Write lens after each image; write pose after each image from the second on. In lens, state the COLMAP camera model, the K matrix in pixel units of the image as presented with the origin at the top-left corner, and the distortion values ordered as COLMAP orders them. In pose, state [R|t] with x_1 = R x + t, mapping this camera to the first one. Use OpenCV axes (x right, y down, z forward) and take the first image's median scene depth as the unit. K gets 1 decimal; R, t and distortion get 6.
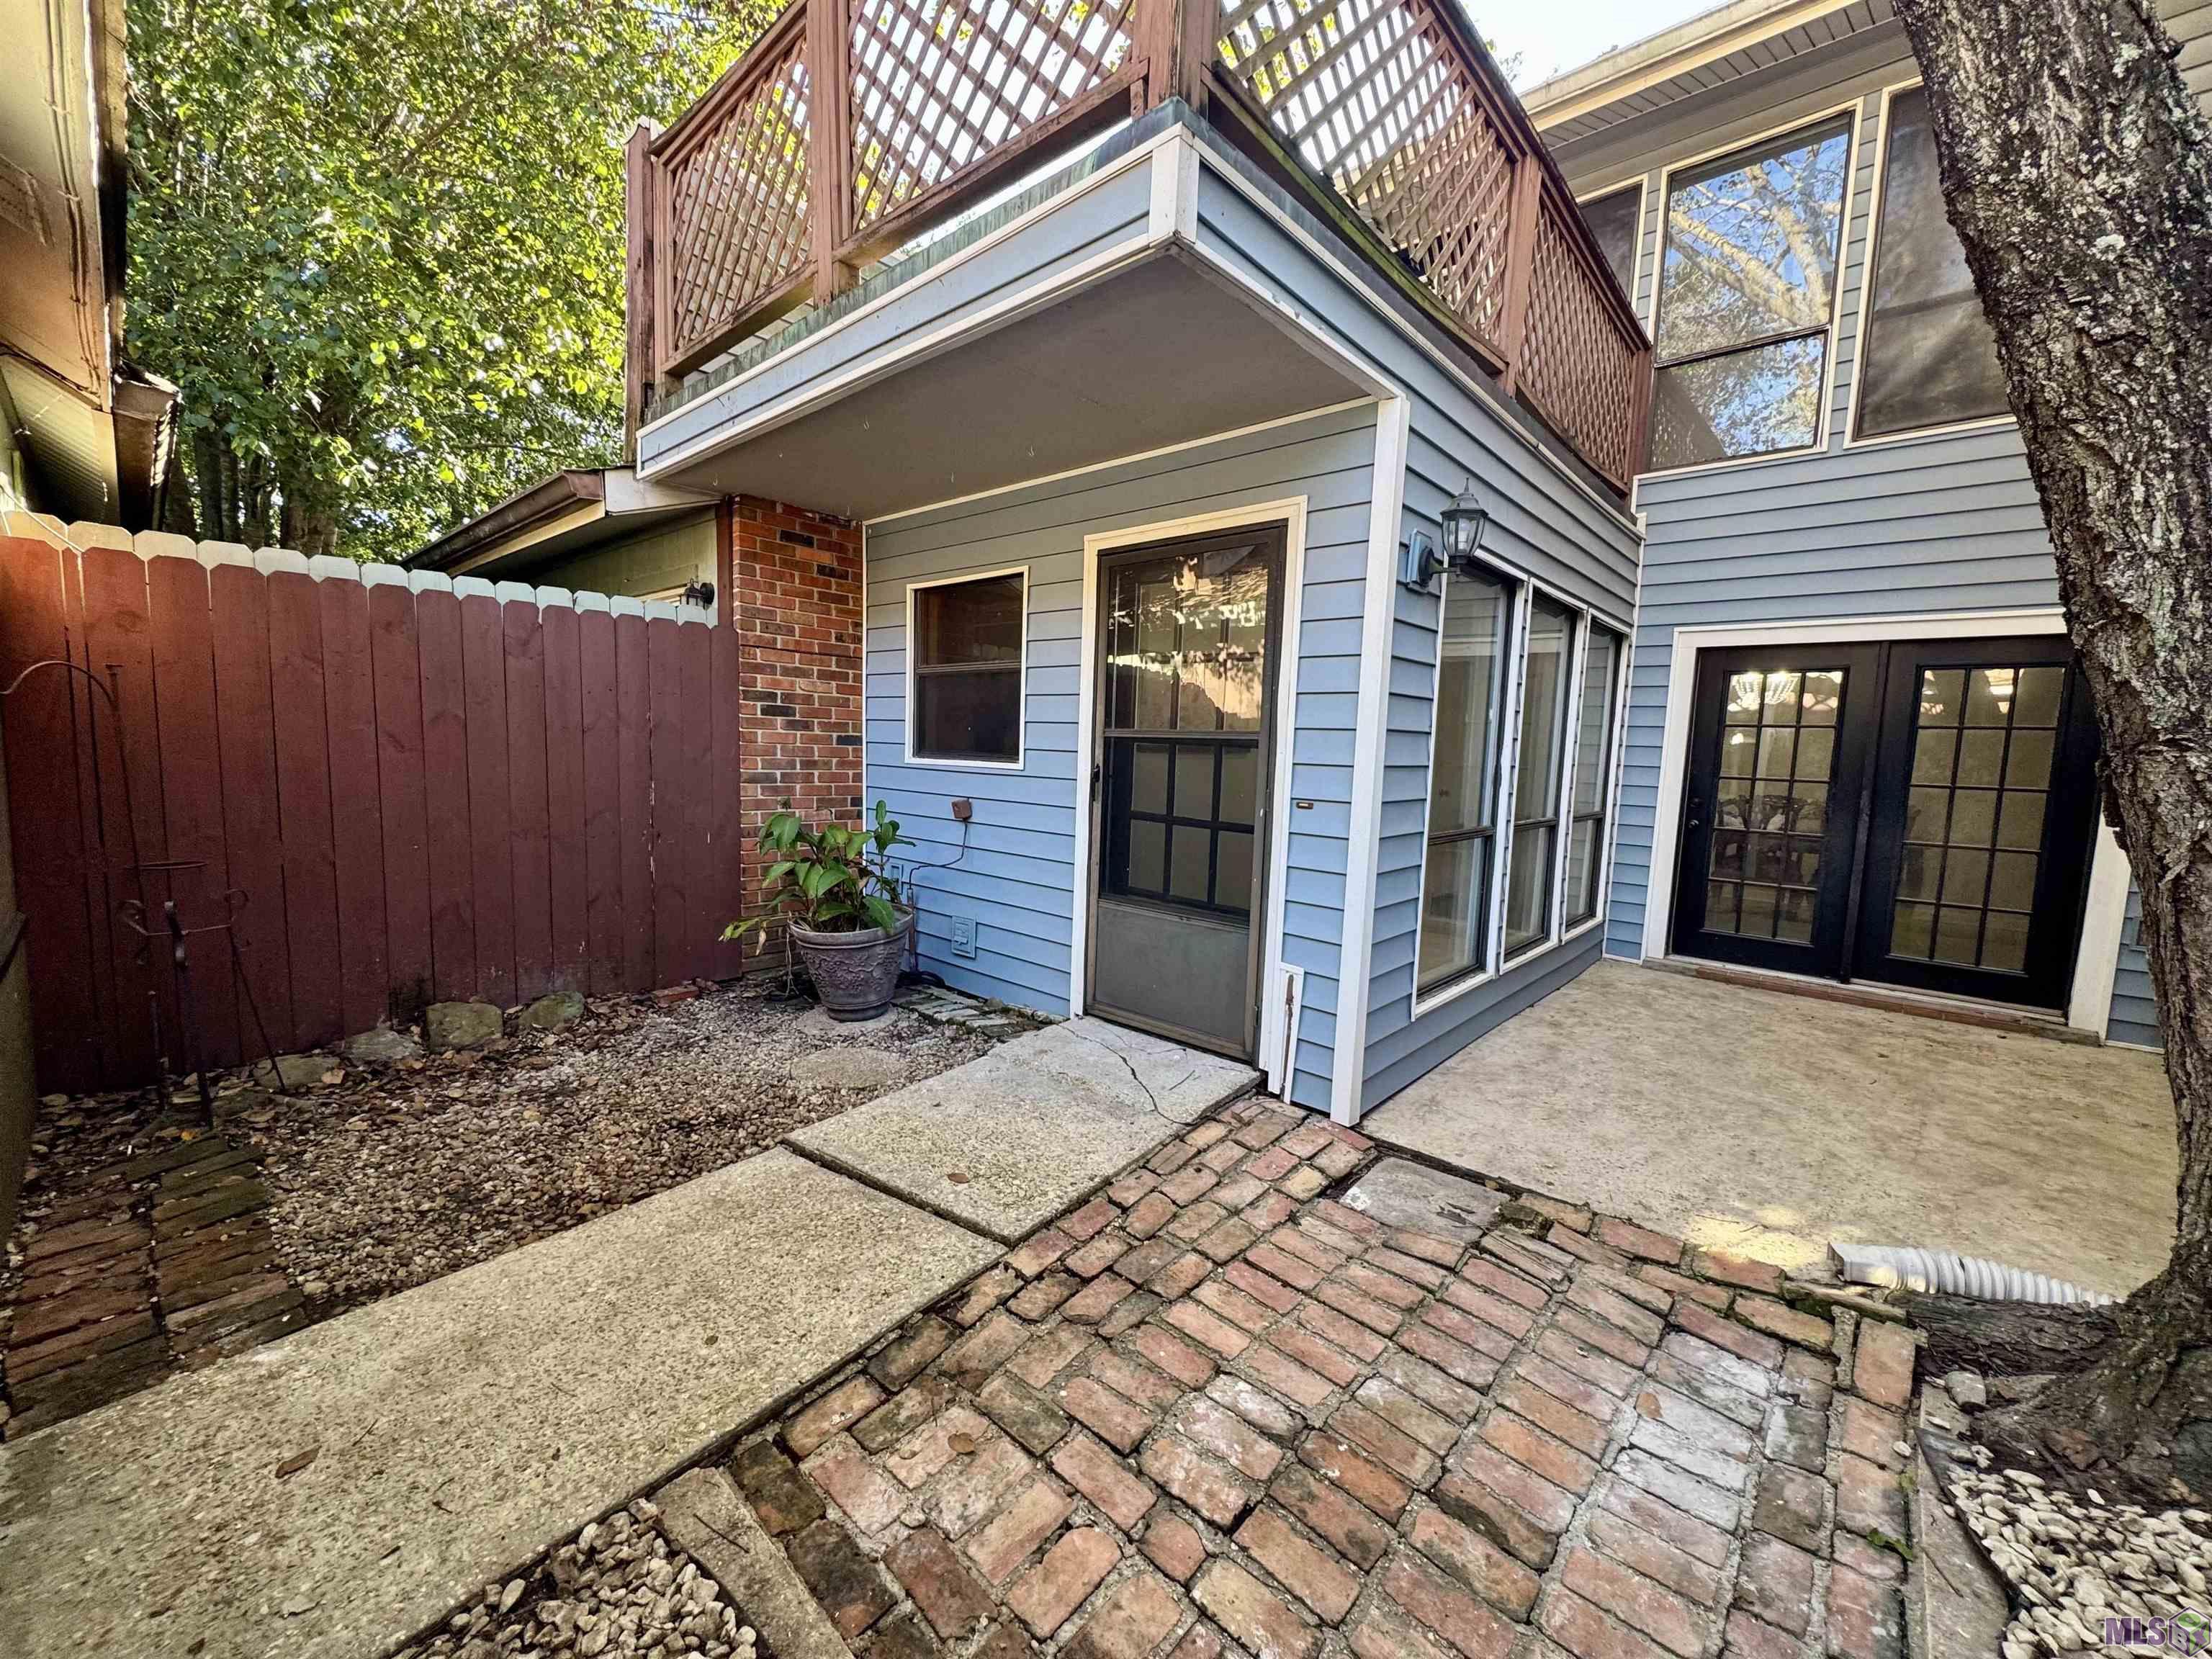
lens RADIAL K [[886.9, 0, 1099.0], [0, 886.9, 830.8], [0, 0, 1]] dist [-0.004219, -0.000089]
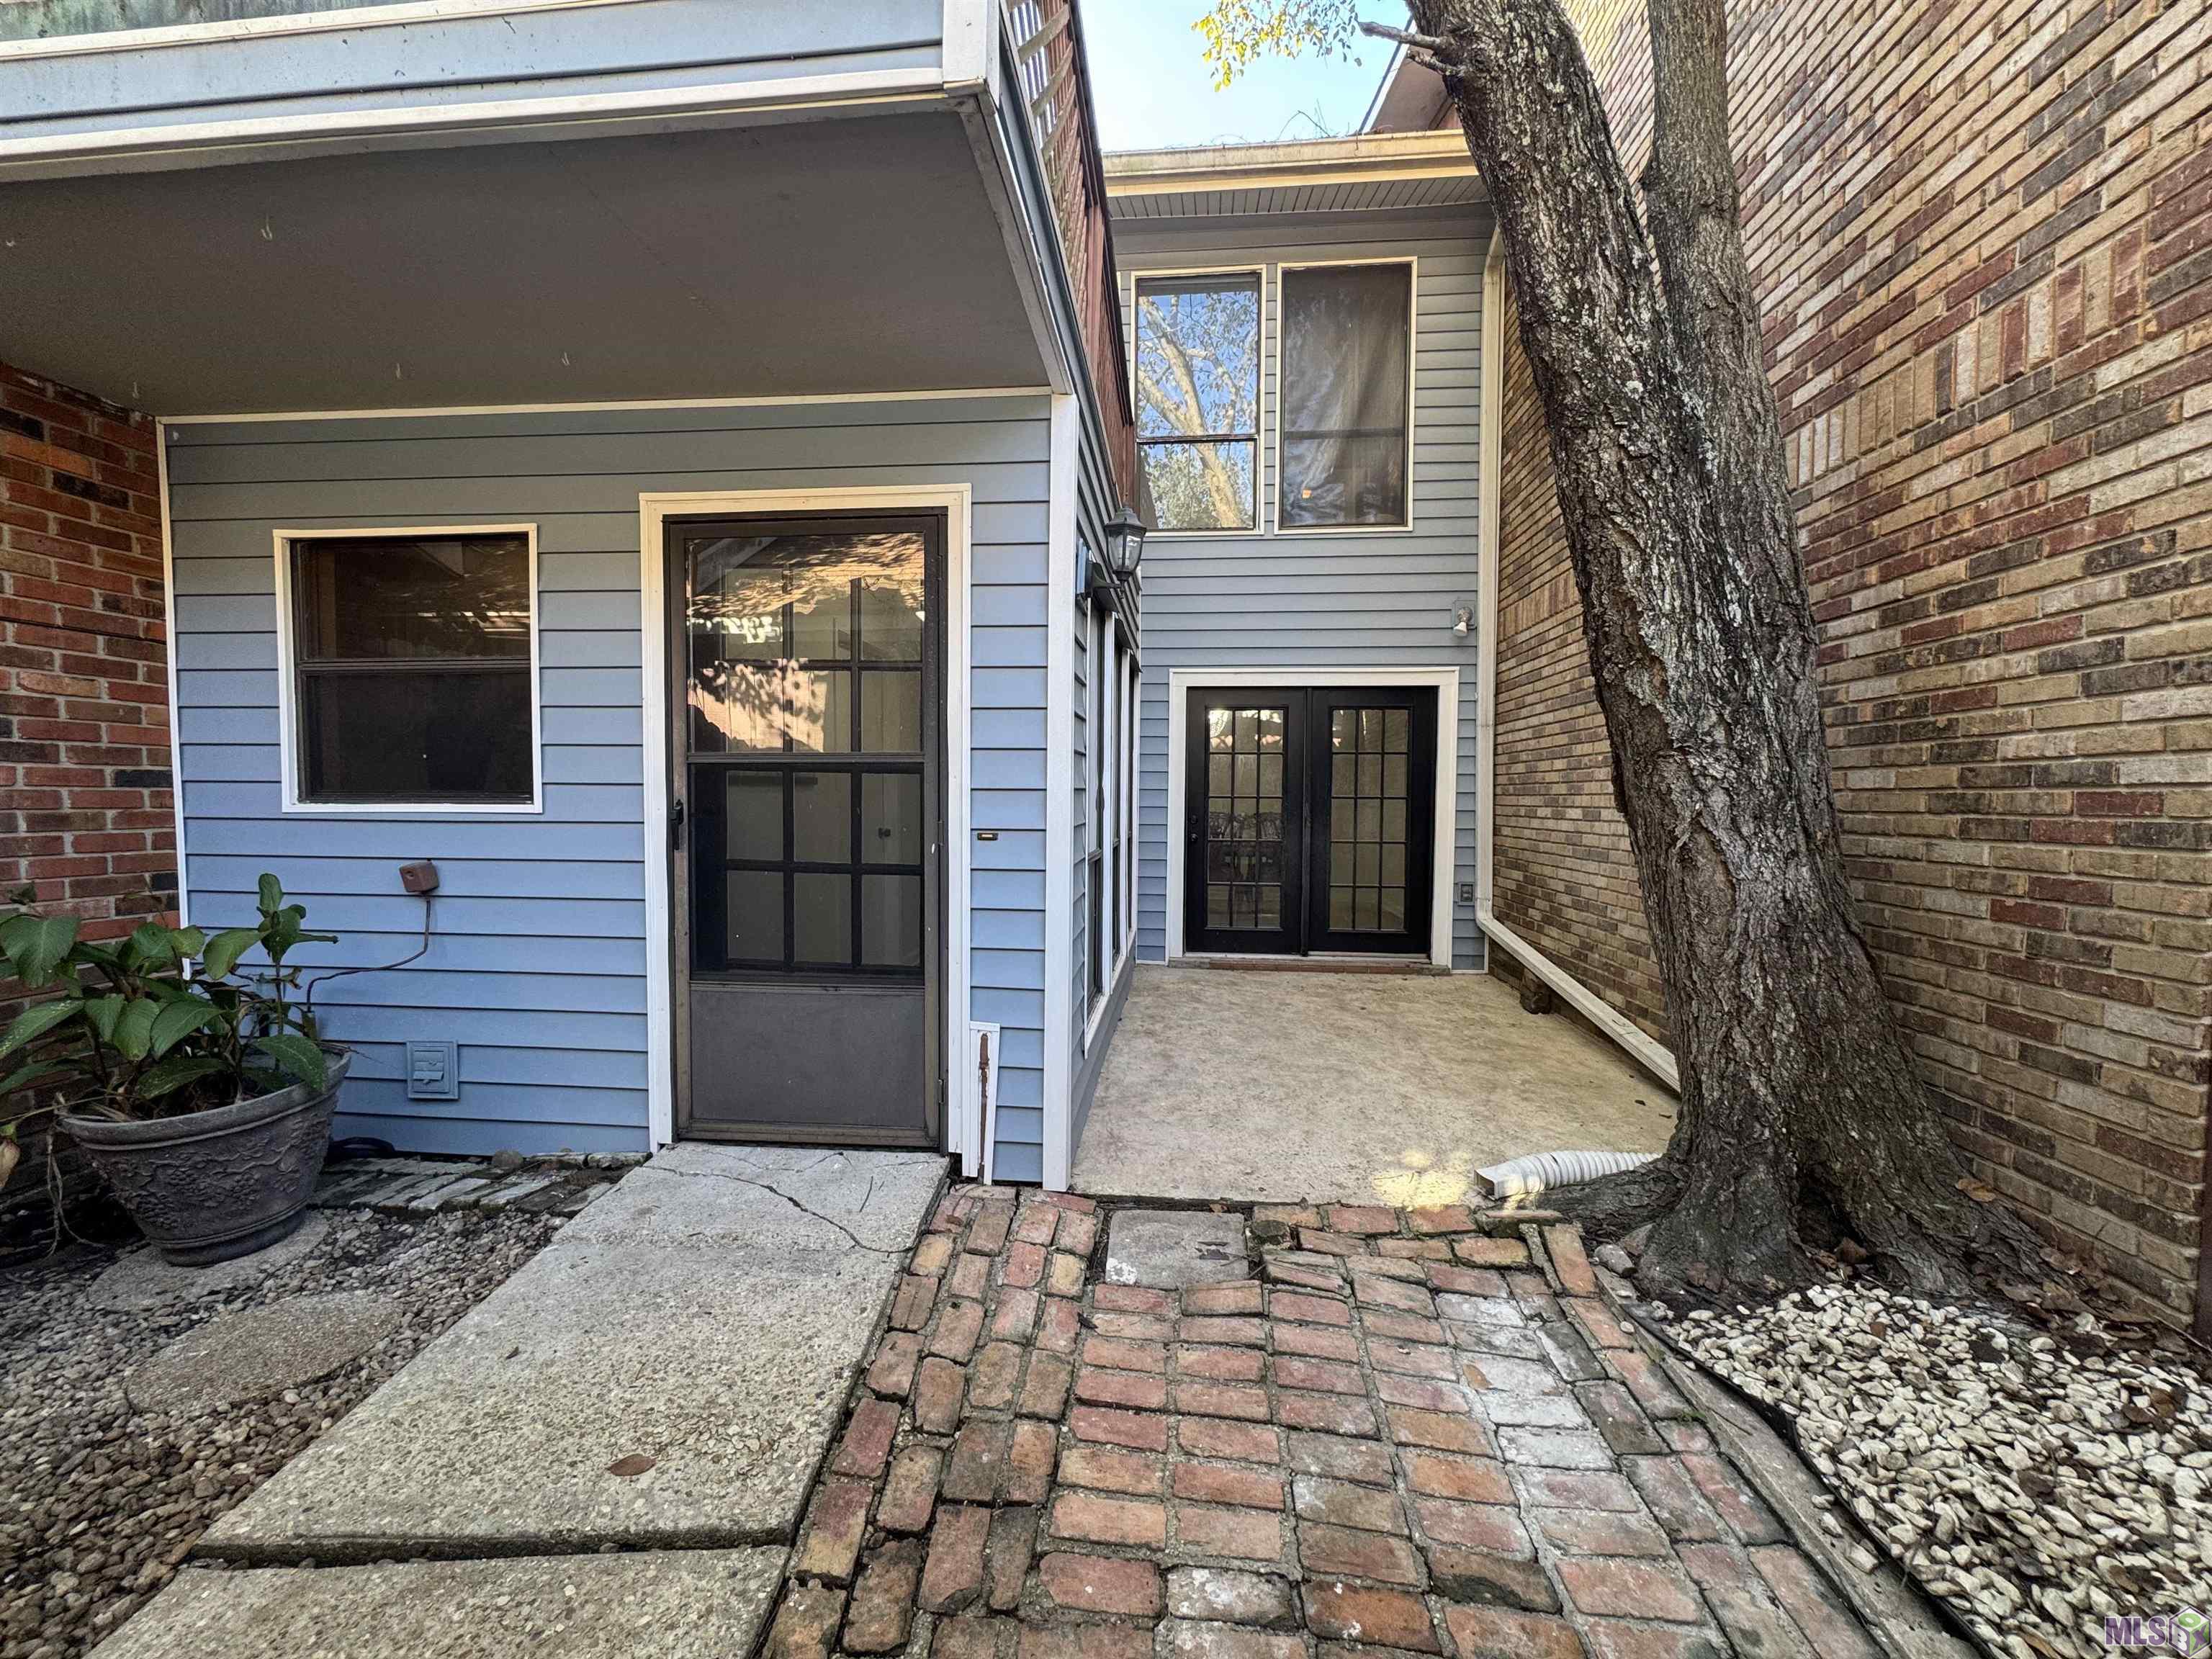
lens RADIAL K [[886.6, 0, 1111.3], [0, 886.6, 830.8], [0, 0, 1]] dist [-0.006590, 0.001226]
pose [[0.795226, -0.053506, 0.603948, -0.201153], [0.079582, 0.996692, -0.016485, -0.010418], [-0.601068, 0.061173, 0.796854, 0.235863]]
